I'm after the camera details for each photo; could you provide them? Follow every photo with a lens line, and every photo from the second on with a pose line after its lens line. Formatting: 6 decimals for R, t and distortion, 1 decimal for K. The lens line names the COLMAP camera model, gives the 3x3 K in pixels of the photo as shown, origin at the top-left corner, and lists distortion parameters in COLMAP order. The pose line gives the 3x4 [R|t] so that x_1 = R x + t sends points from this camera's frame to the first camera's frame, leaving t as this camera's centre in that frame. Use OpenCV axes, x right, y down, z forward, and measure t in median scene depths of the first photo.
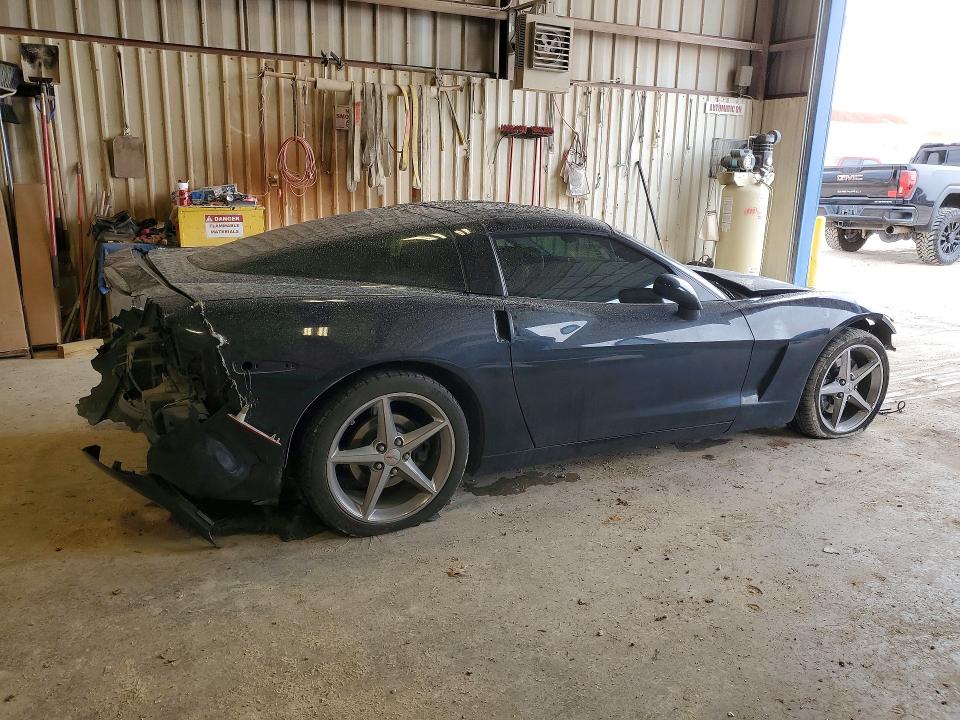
lens RADIAL K [[761.8, 0, 480.1], [0, 761.8, 316.4], [0, 0, 1]] dist [0.003023, 0.000550]
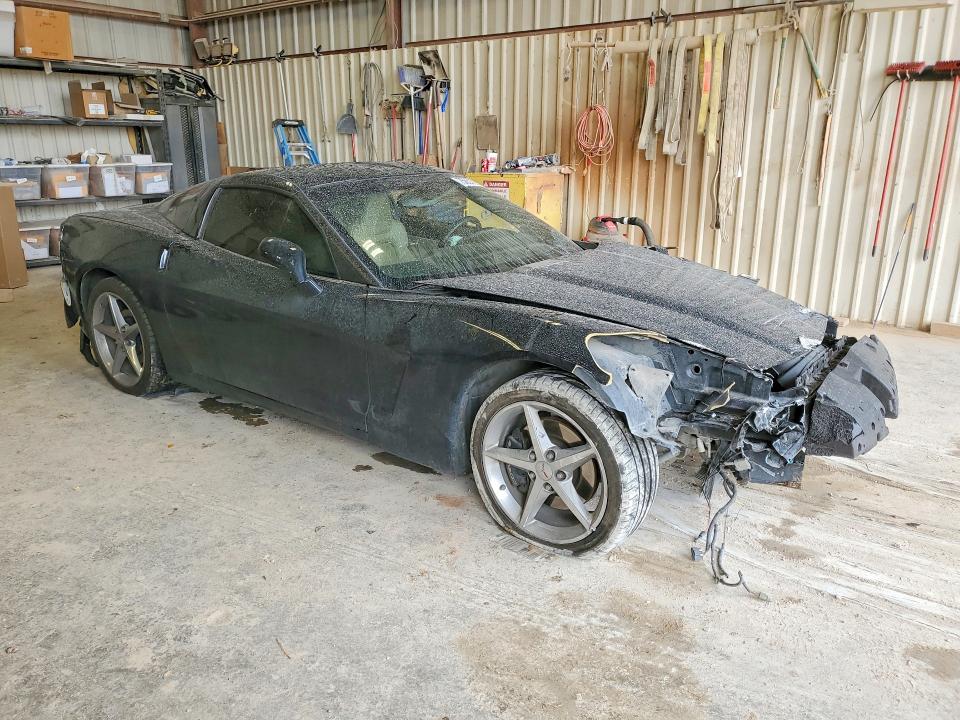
lens RADIAL K [[748.2, 0, 480.0], [0, 748.2, 360.0], [0, 0, 1]] dist [0.012581, -0.003286]
pose [[0.412261, 0.237111, -0.879670, 0.715770], [-0.147980, 0.970145, 0.192146, -0.082128], [0.898968, 0.050960, 0.435040, 0.481021]]
